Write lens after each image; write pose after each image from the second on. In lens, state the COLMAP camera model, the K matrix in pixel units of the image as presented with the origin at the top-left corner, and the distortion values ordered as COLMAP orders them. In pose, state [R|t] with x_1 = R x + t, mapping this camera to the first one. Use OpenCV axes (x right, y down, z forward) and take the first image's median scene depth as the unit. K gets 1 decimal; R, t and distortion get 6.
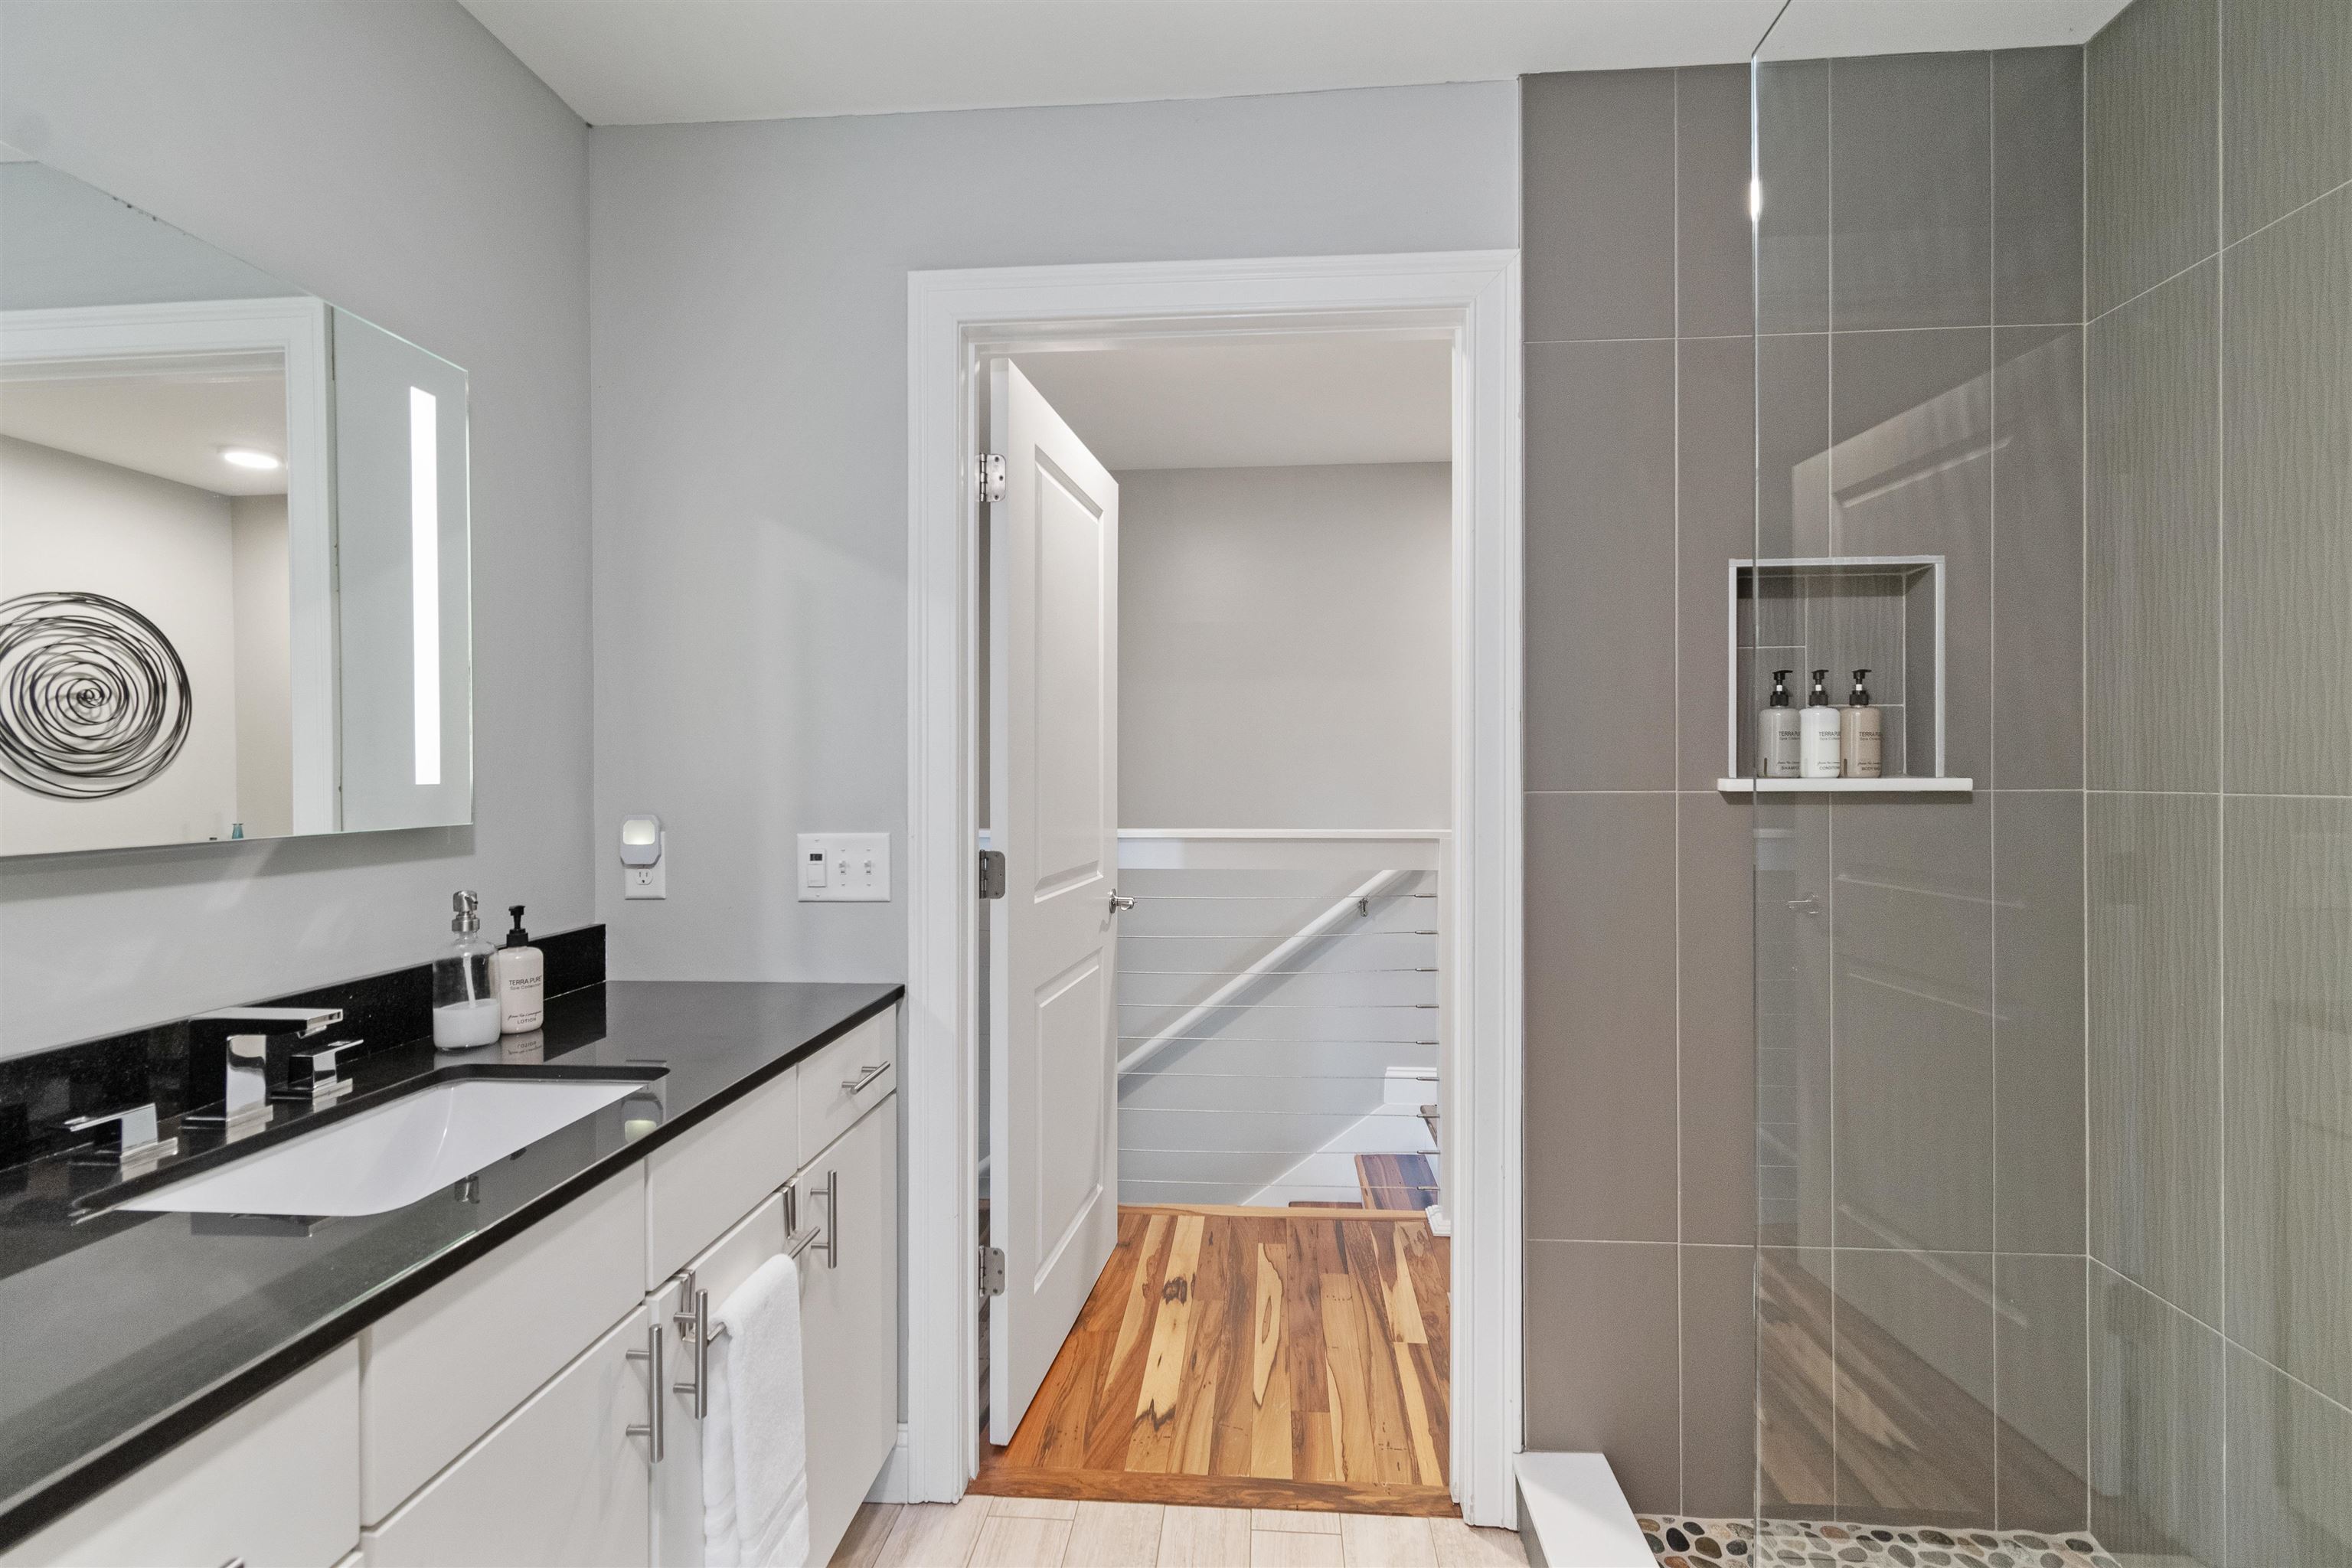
lens RADIAL K [[1050.0, 0, 1190.0], [0, 1050.0, 757.2], [0, 0, 1]] dist [0.001874, -0.001475]
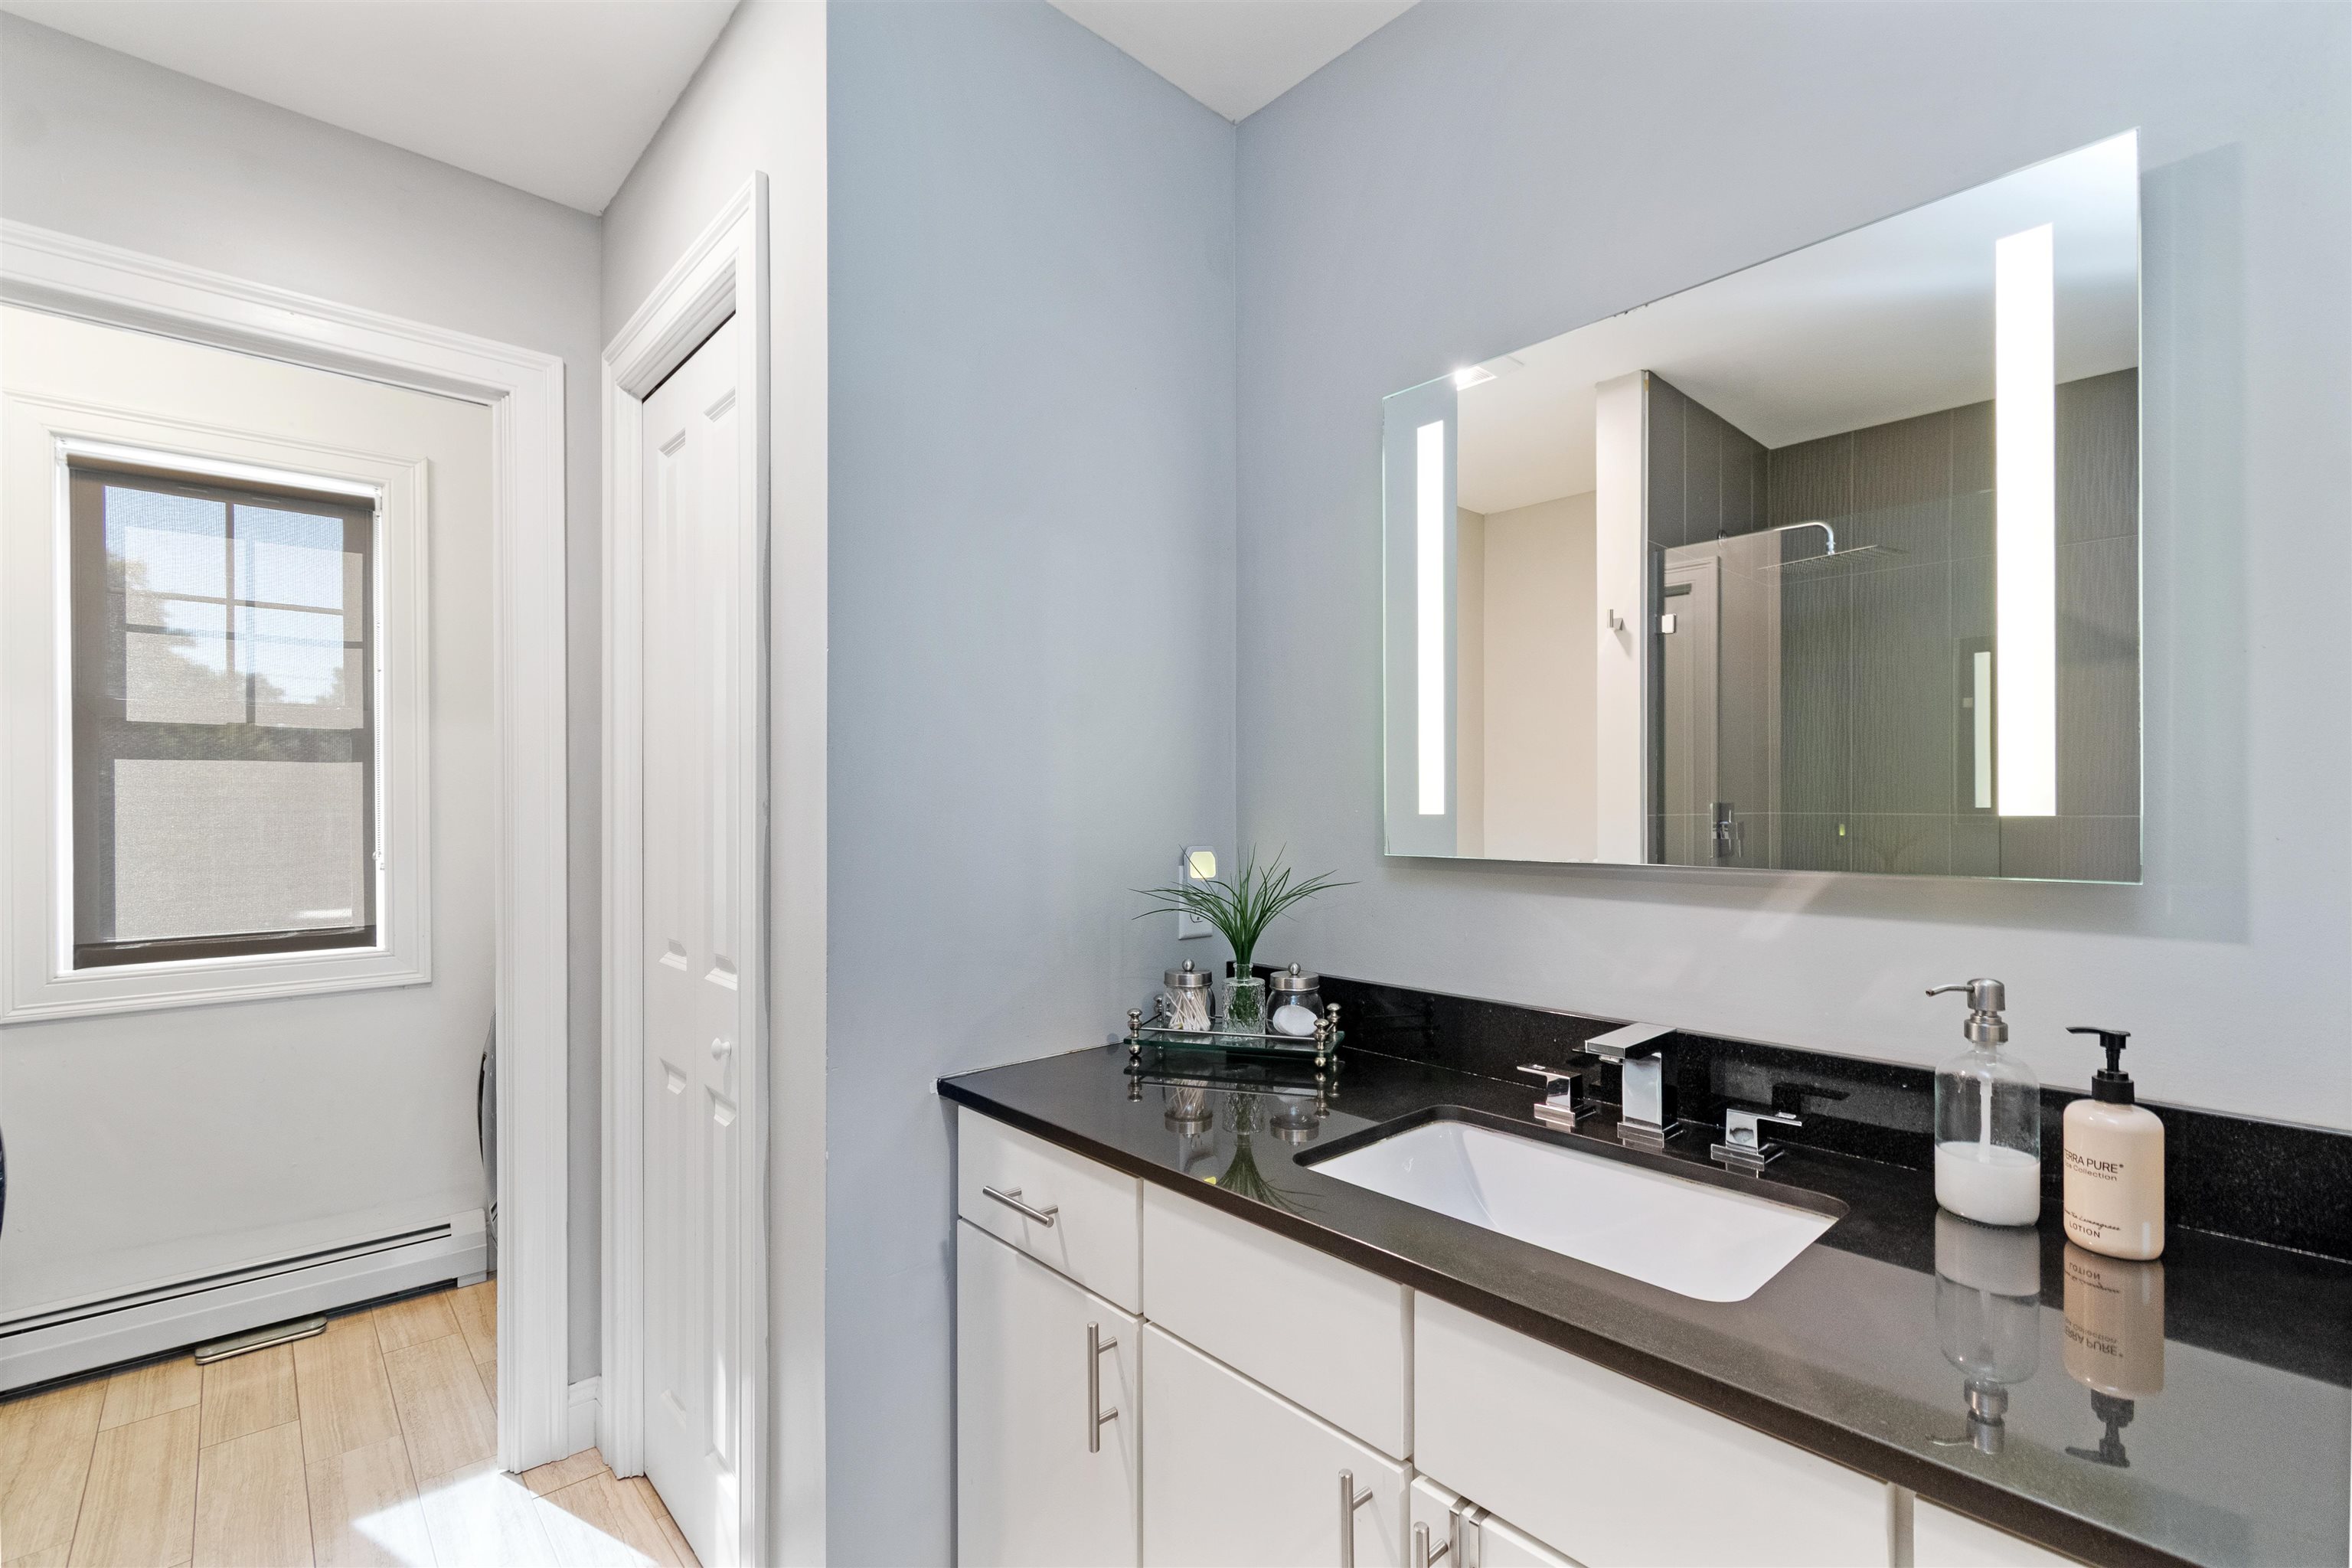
lens RADIAL K [[1046.8, 0, 1177.9], [0, 1046.8, 788.4], [0, 0, 1]] dist [0.002425, -0.000331]
pose [[-0.688518, -0.002499, -0.725215, 0.130920], [0.015698, 0.999708, -0.018348, 0.012884], [0.725050, -0.024017, -0.688278, 1.085984]]
